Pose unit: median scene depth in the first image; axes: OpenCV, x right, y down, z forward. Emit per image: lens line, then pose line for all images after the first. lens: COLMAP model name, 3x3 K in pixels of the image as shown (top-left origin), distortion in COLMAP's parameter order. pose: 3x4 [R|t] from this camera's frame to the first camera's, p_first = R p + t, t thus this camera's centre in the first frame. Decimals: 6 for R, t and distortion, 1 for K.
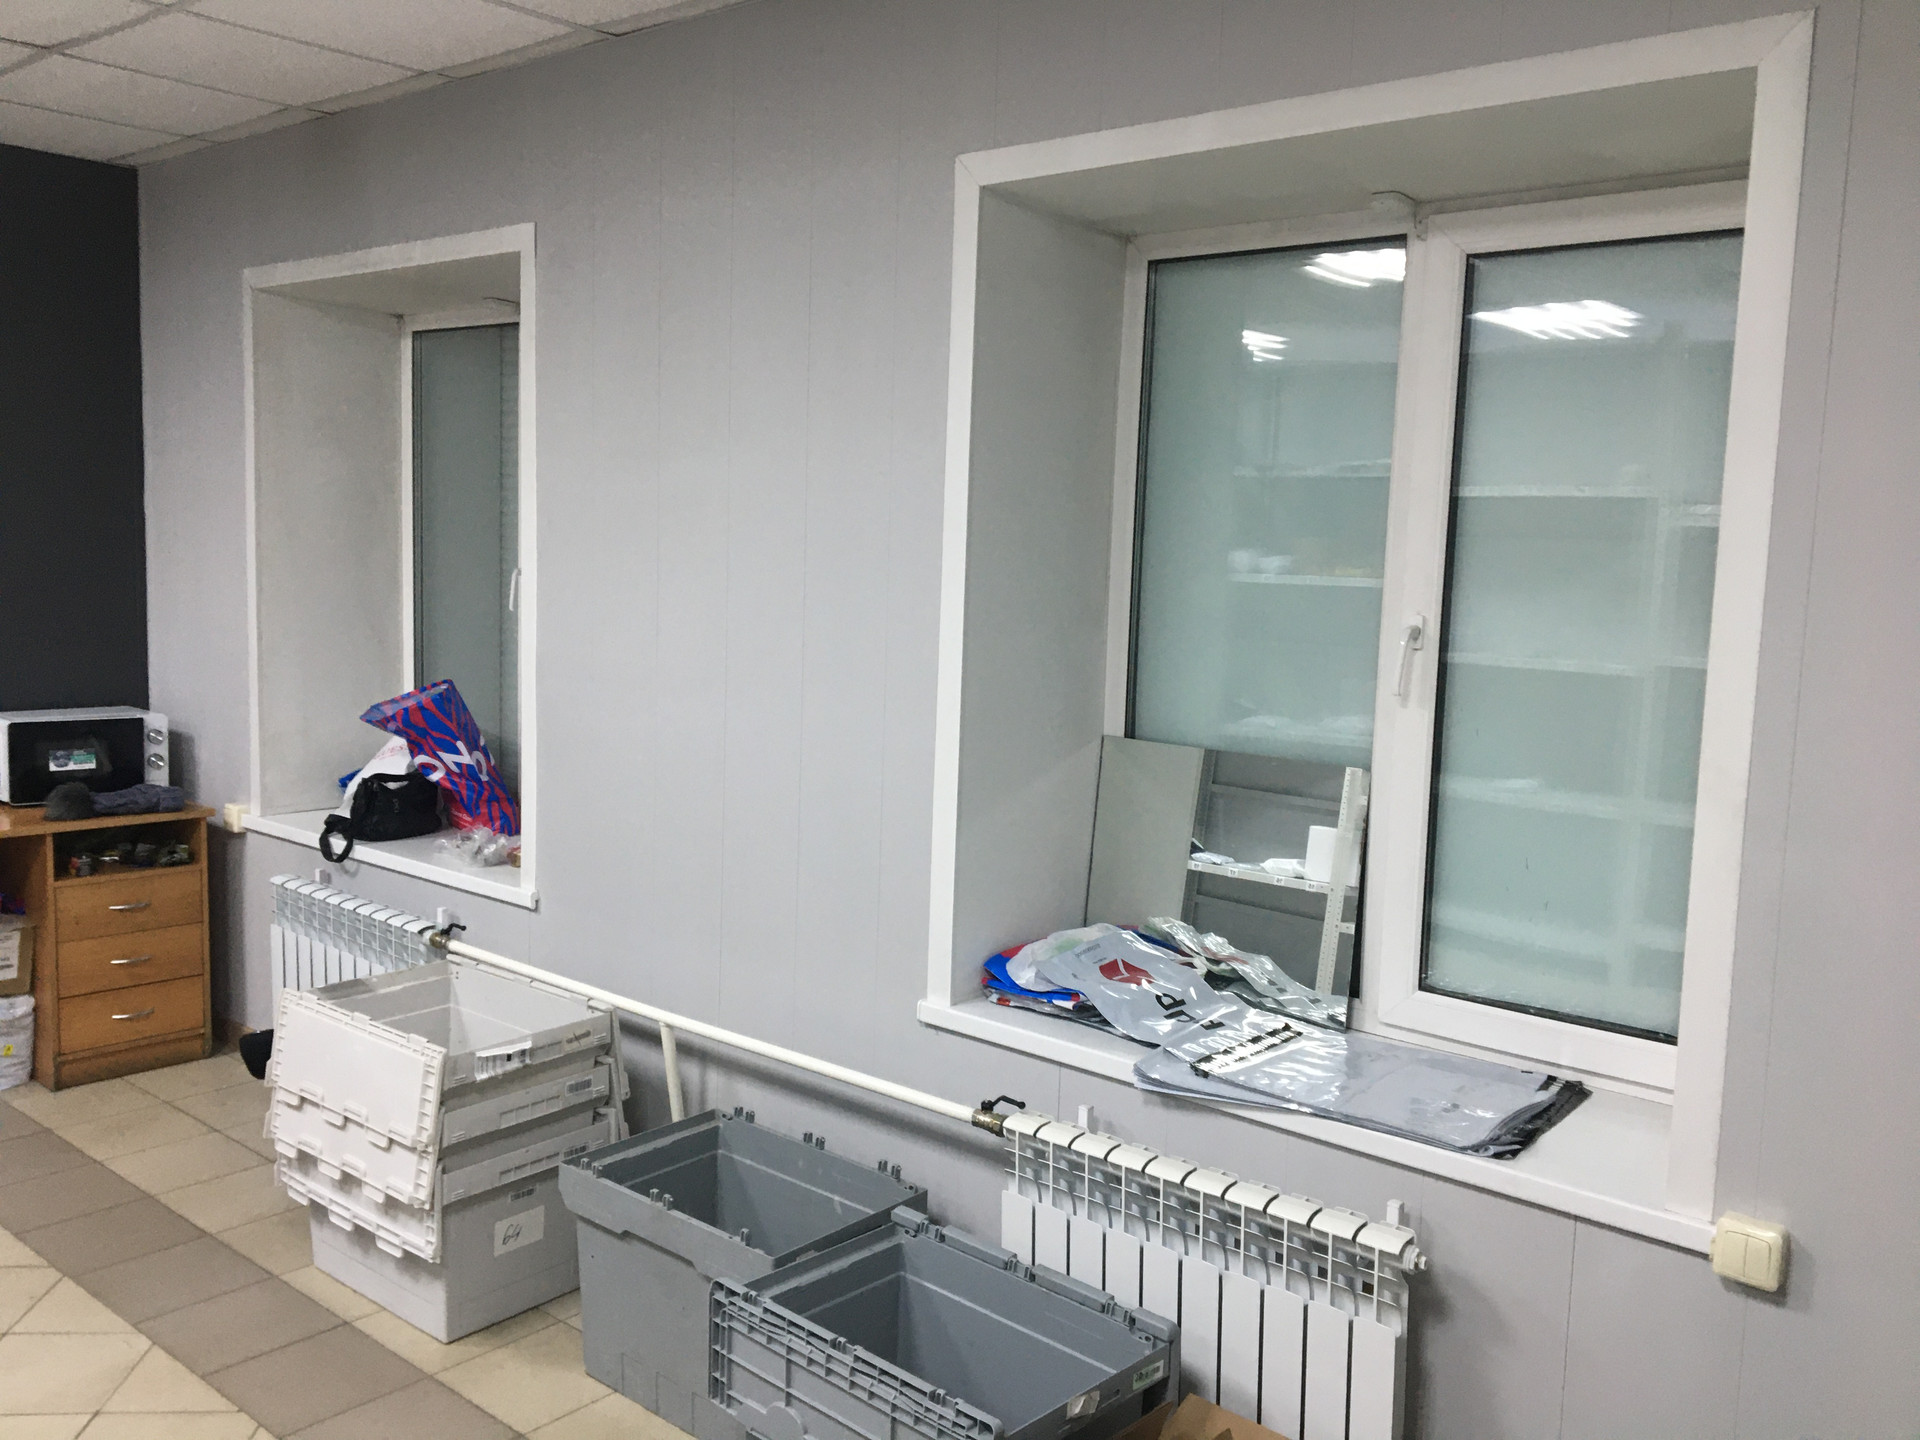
lens RADIAL K [[1595.8, 0, 960.0], [0, 1595.8, 720.0], [0, 0, 1]] dist [0.086974, -0.153314]
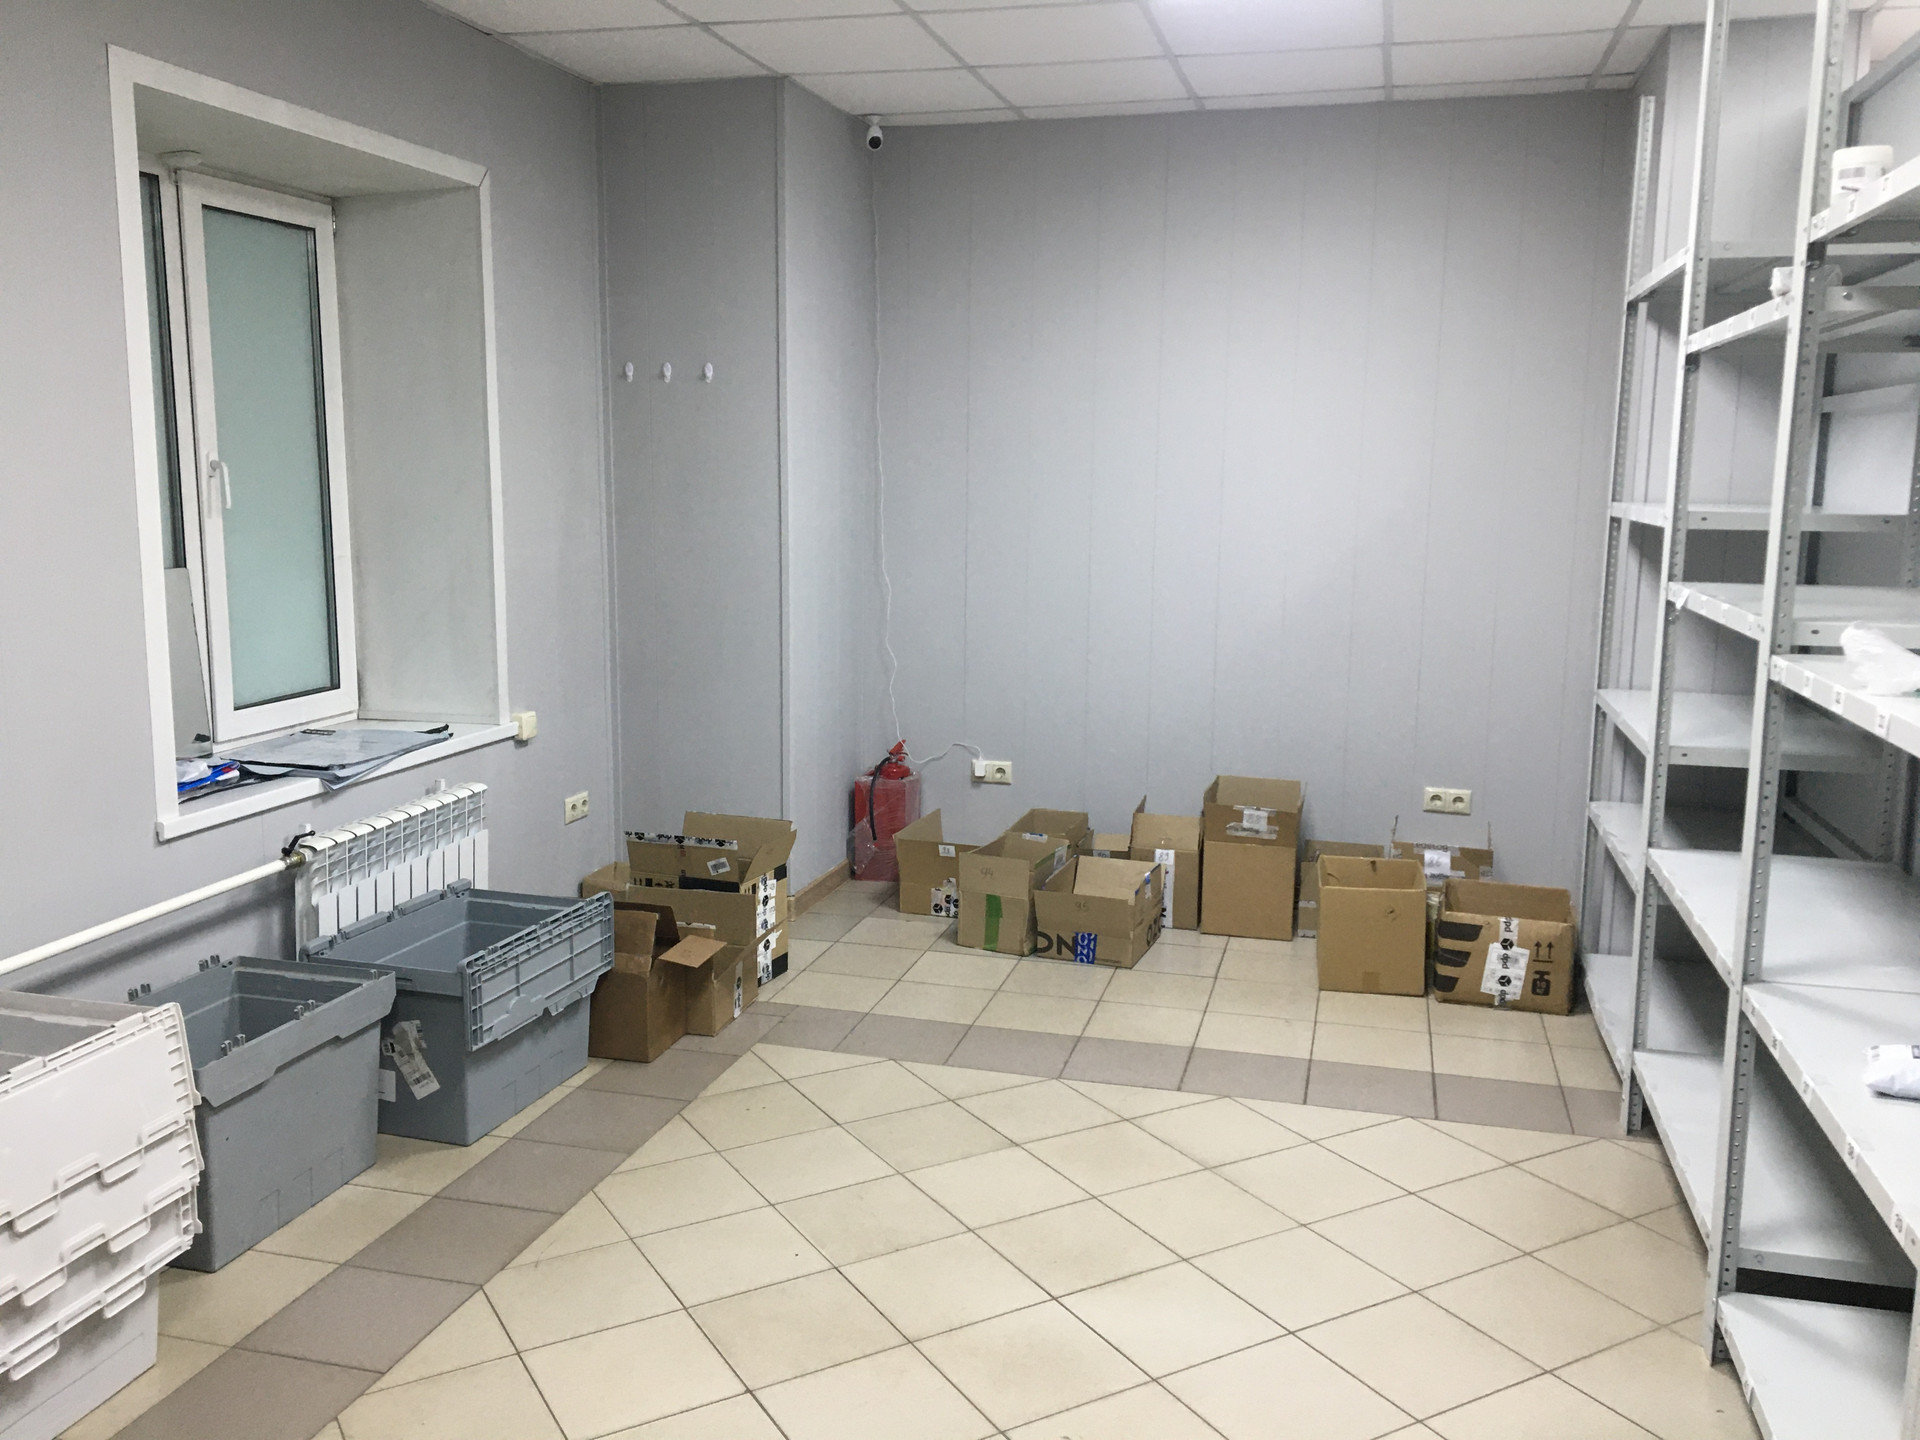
lens RADIAL K [[1615.7, 0, 960.0], [0, 1615.7, 720.0], [0, 0, 1]] dist [0.089925, -0.104293]
pose [[-0.423929, -0.185648, 0.886464, -1.532438], [0.069473, 0.969217, 0.236202, -0.150469], [-0.903027, 0.161718, -0.397982, 1.151912]]
